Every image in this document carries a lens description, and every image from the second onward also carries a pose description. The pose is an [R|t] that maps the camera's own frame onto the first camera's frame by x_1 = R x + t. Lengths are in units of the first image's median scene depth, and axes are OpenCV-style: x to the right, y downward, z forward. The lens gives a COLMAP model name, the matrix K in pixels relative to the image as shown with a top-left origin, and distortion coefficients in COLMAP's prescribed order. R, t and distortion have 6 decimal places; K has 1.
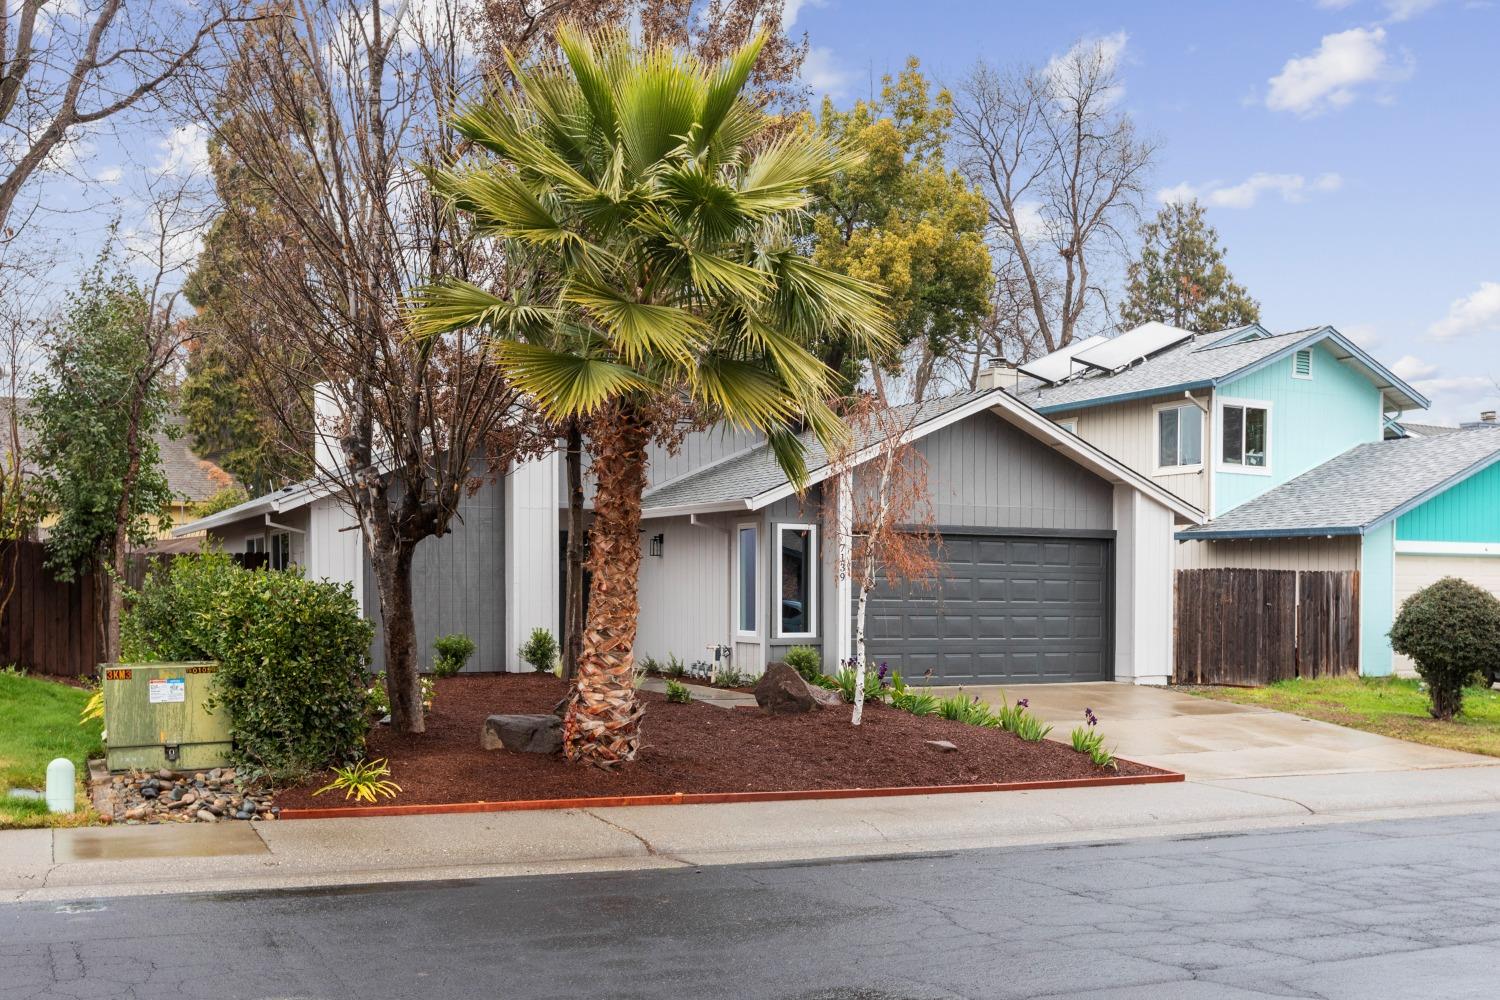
lens RADIAL K [[1502.2, 0, 714.6], [0, 1502.2, 502.9], [0, 0, 1]] dist [-0.002046, 0.002661]
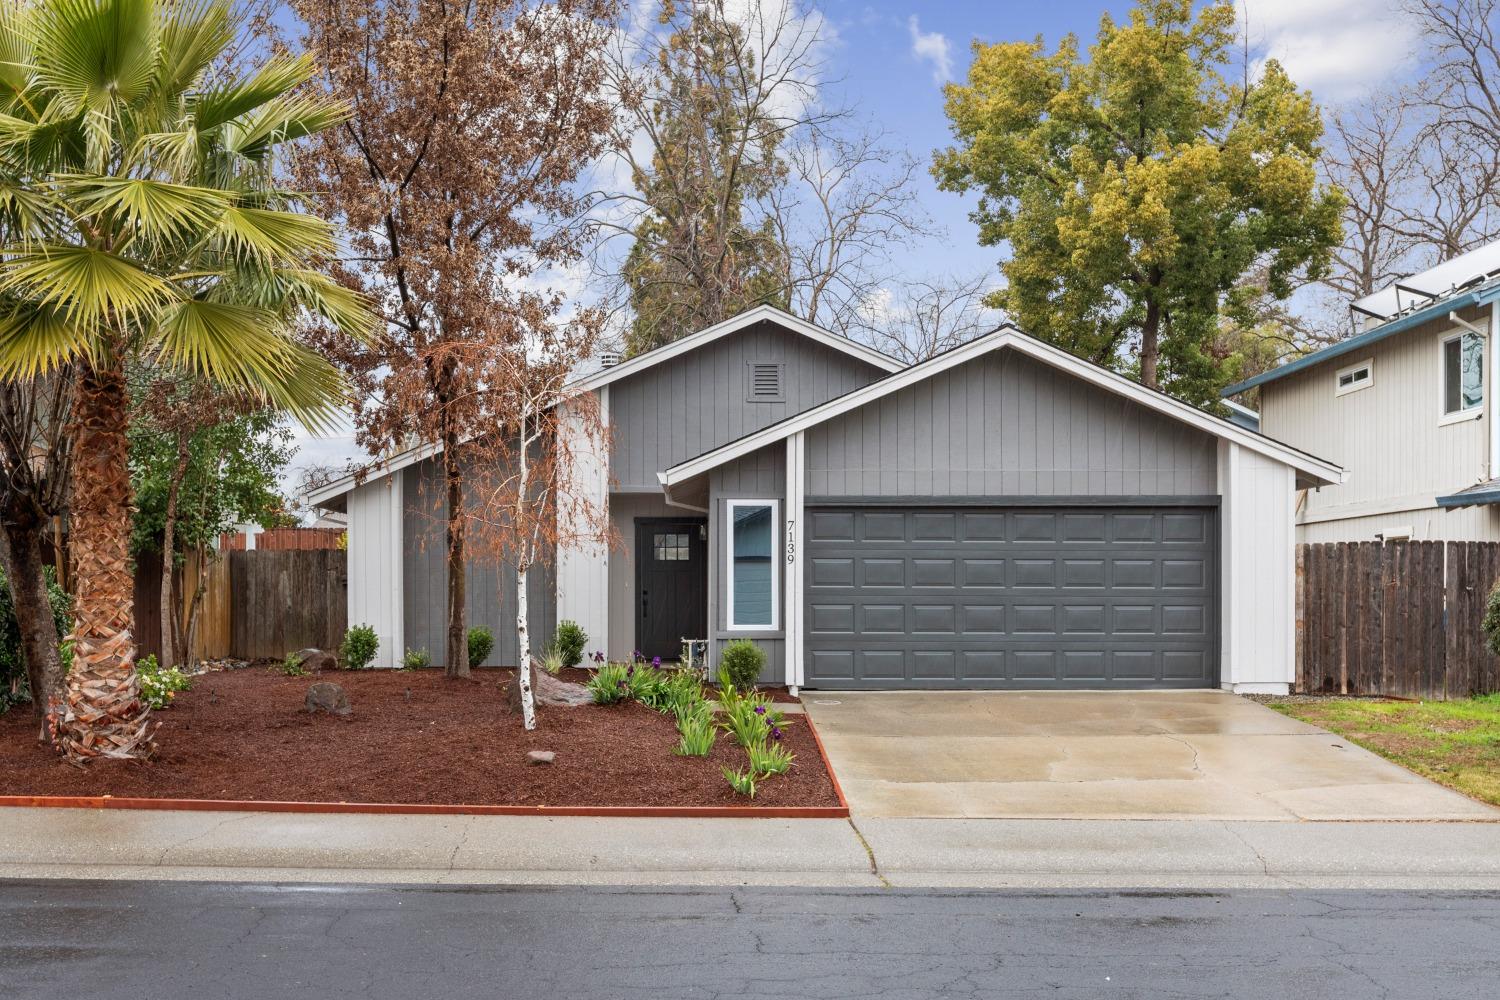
lens RADIAL K [[1500.9, 0, 750.0], [0, 1500.9, 500.0], [0, 0, 1]] dist [-0.015709, -0.000387]
pose [[0.903389, -0.033656, -0.427498, 0.399269], [0.032461, 0.999422, -0.010088, 0.021709], [0.427591, -0.004764, 0.903960, 0.202637]]
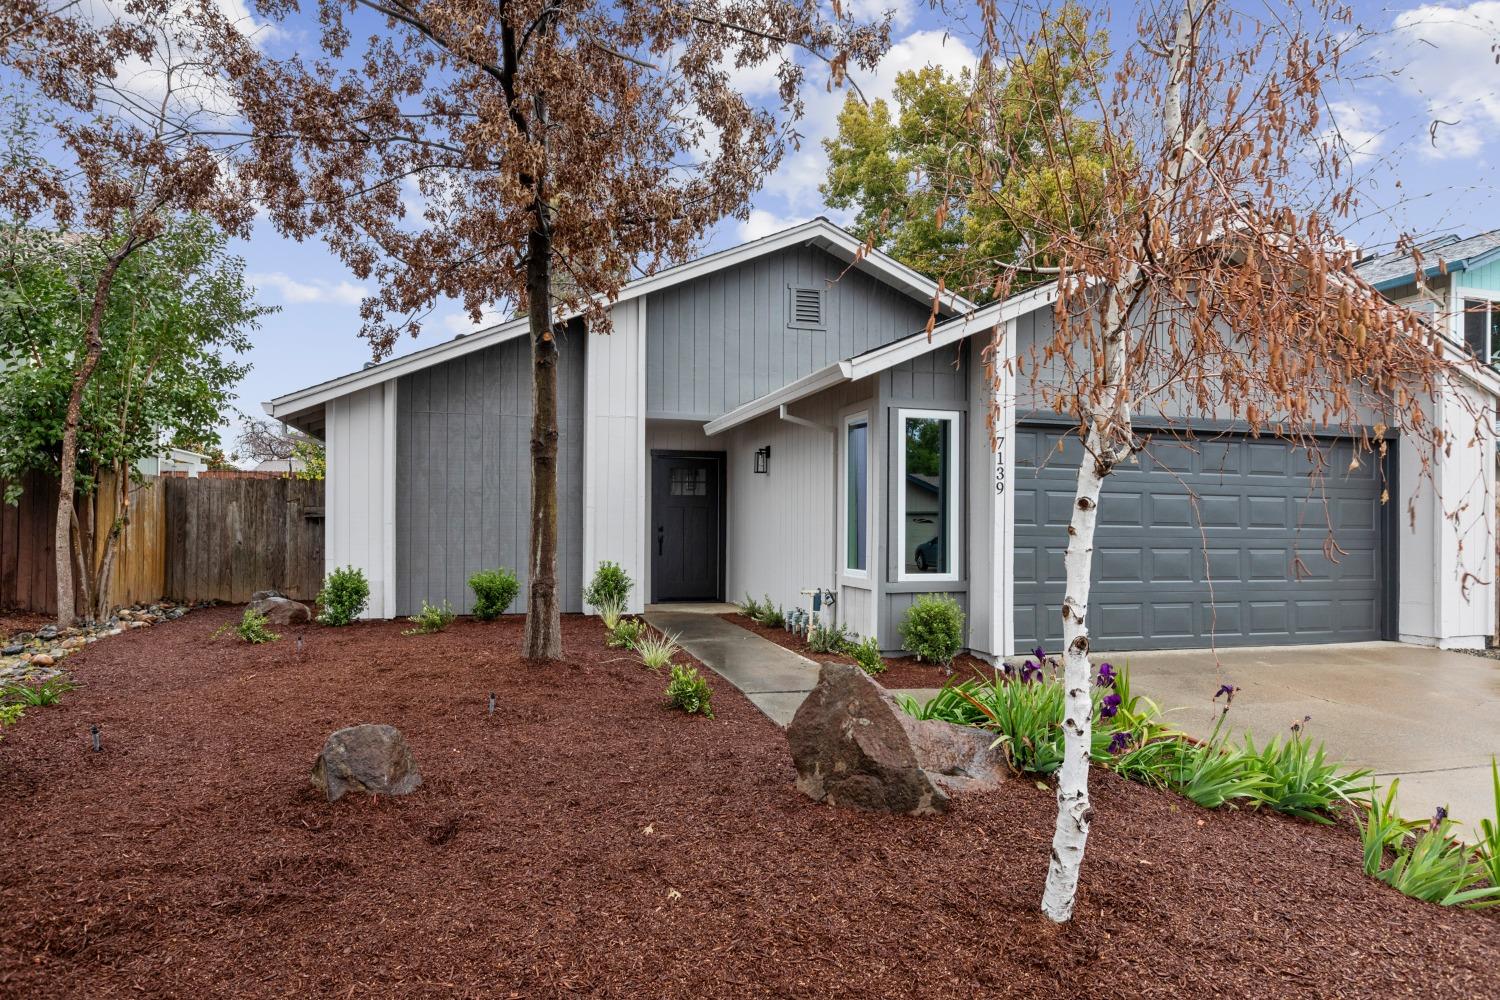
lens RADIAL K [[863.2, 0, 749.4], [0, 863.2, 494.1], [0, 0, 1]] dist [-0.006684, -0.000086]
pose [[0.981574, -0.007568, -0.190934, 0.046863], [0.011061, 0.999790, 0.017238, 0.041057], [0.190763, -0.019032, 0.981452, 0.572879]]
